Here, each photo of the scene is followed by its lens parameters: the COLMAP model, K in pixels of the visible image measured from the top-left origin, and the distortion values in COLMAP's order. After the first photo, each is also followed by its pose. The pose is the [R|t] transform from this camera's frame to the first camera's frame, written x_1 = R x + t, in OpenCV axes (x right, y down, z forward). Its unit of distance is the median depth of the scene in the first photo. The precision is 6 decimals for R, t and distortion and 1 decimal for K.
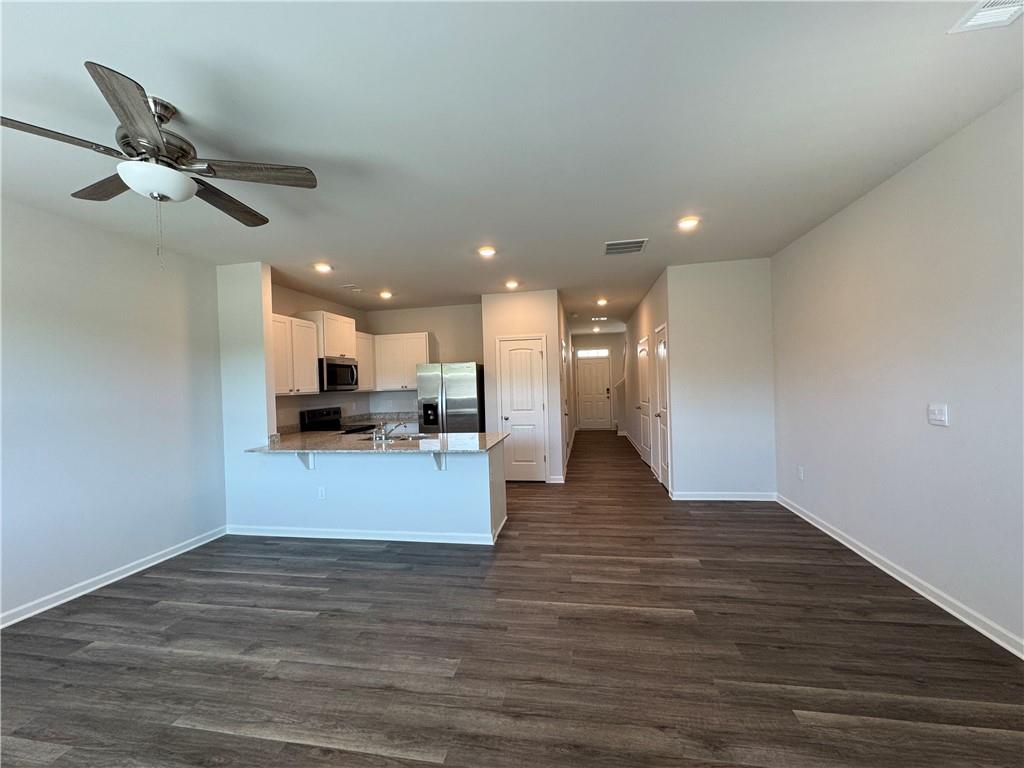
lens RADIAL K [[407.2, 0, 513.1], [0, 407.2, 383.8], [0, 0, 1]] dist [-0.004173, 0.000740]
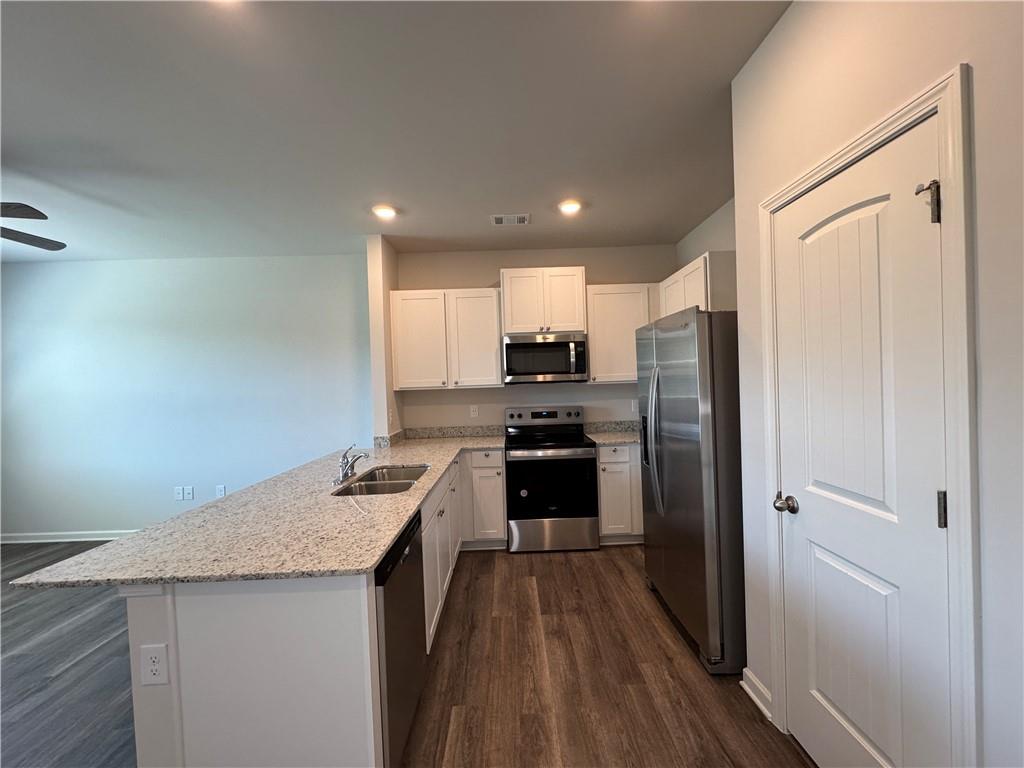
lens RADIAL K [[407.2, 0, 513.1], [0, 407.2, 385.3], [0, 0, 1]] dist [-0.004173, 0.000740]
pose [[0.190582, 0.036840, -0.980980, 0.371237], [0.024674, 0.998800, 0.042303, -0.013812], [0.981361, -0.032267, 0.189445, 1.429113]]
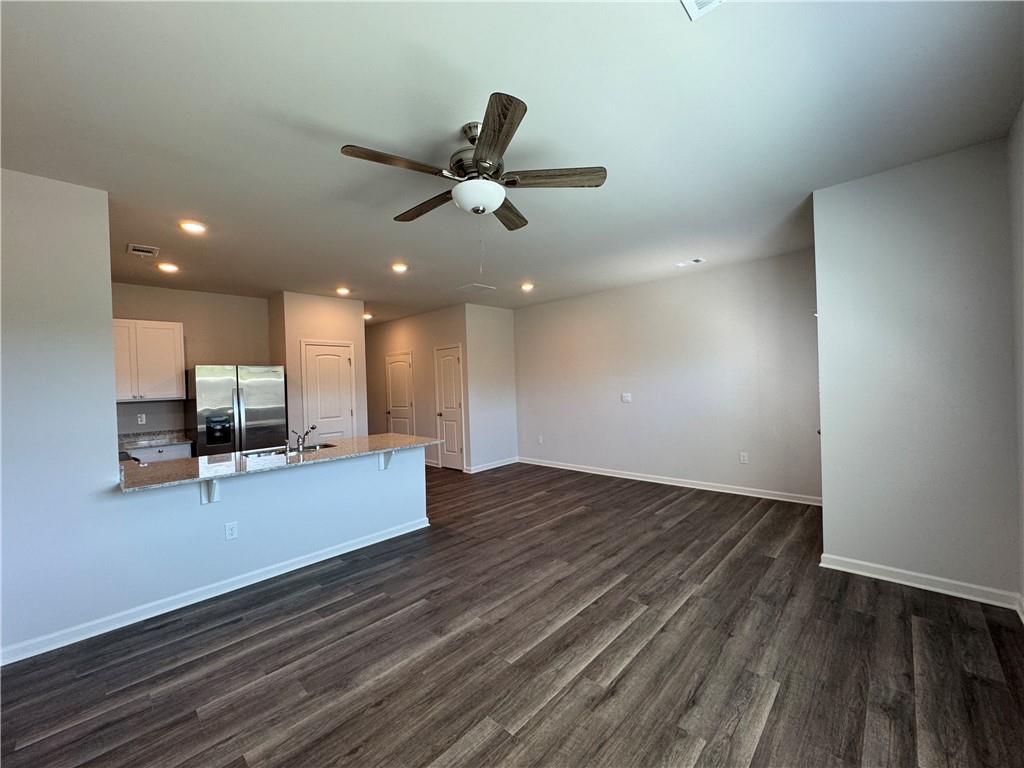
lens RADIAL K [[407.2, 0, 512.4], [0, 407.2, 386.3], [0, 0, 1]] dist [-0.004173, 0.000740]
pose [[0.552866, 0.006363, 0.833246, -1.000673], [0.019614, 0.999594, -0.020648, 0.034220], [-0.833040, 0.027759, 0.552517, 0.177125]]
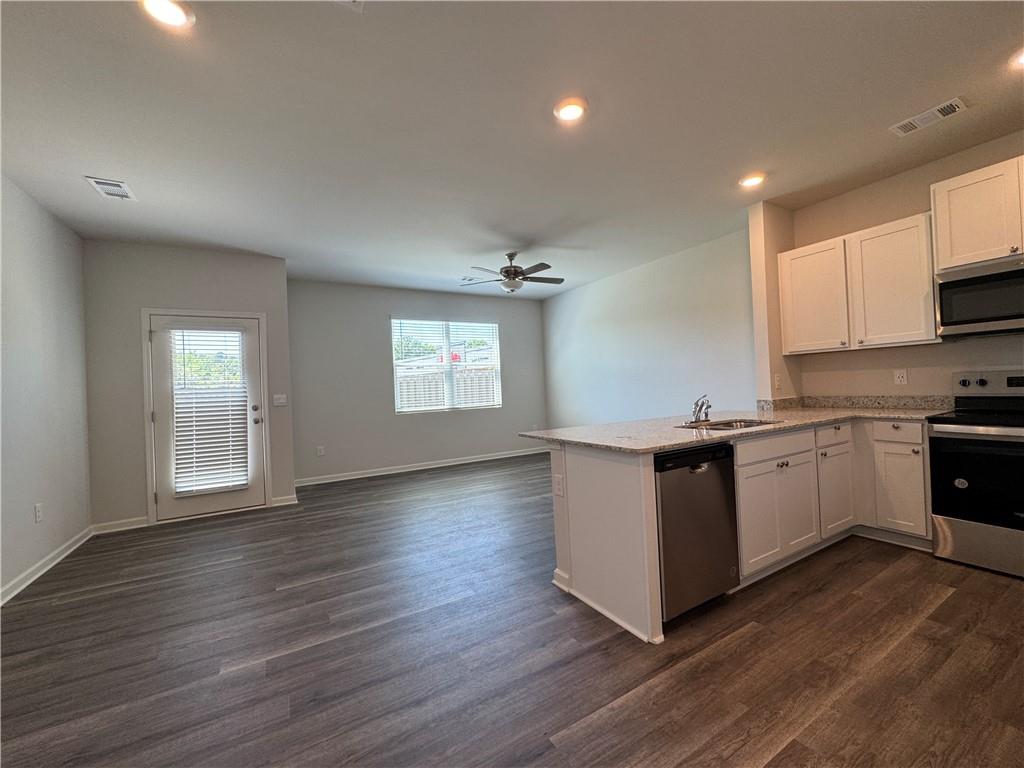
lens RADIAL K [[407.2, 0, 514.4], [0, 407.2, 385.4], [0, 0, 1]] dist [-0.004173, 0.000740]
pose [[-0.756284, 0.063371, -0.651168, 0.482409], [0.066893, 0.997572, 0.019391, 0.053498], [0.650815, -0.028893, -0.758686, 1.685442]]
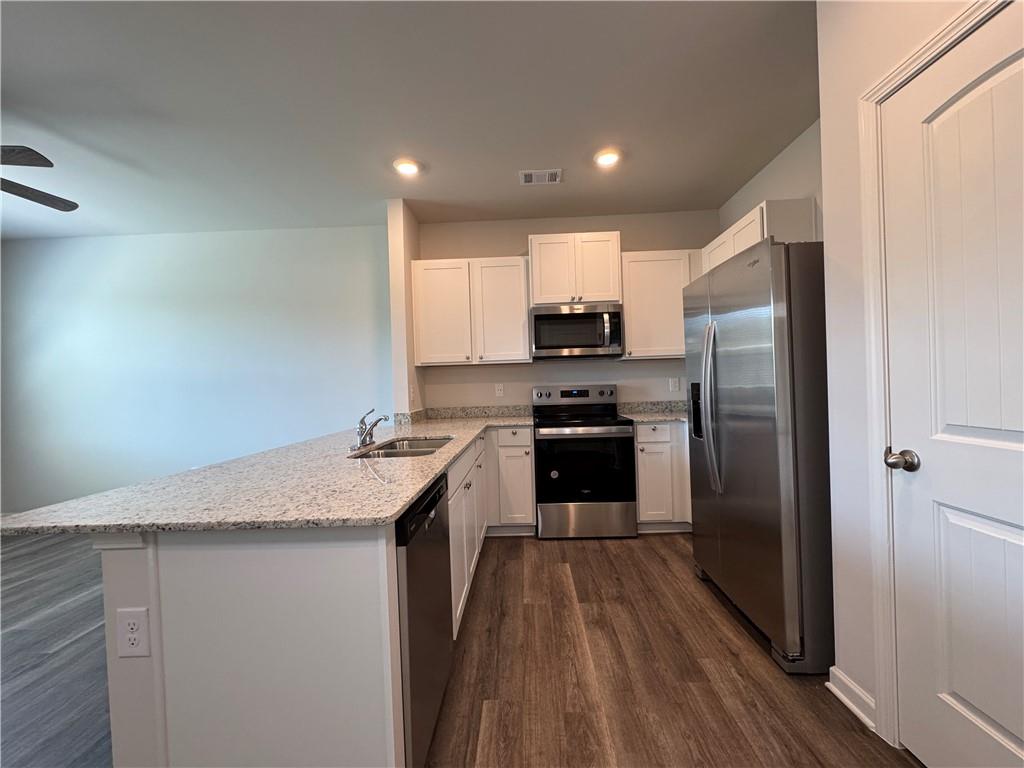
lens RADIAL K [[407.2, 0, 513.4], [0, 407.2, 384.8], [0, 0, 1]] dist [-0.004173, 0.000740]
pose [[0.147768, 0.031141, -0.988532, 0.291728], [0.024116, 0.999094, 0.035078, 0.060361], [0.988728, -0.029022, 0.146883, 1.413950]]
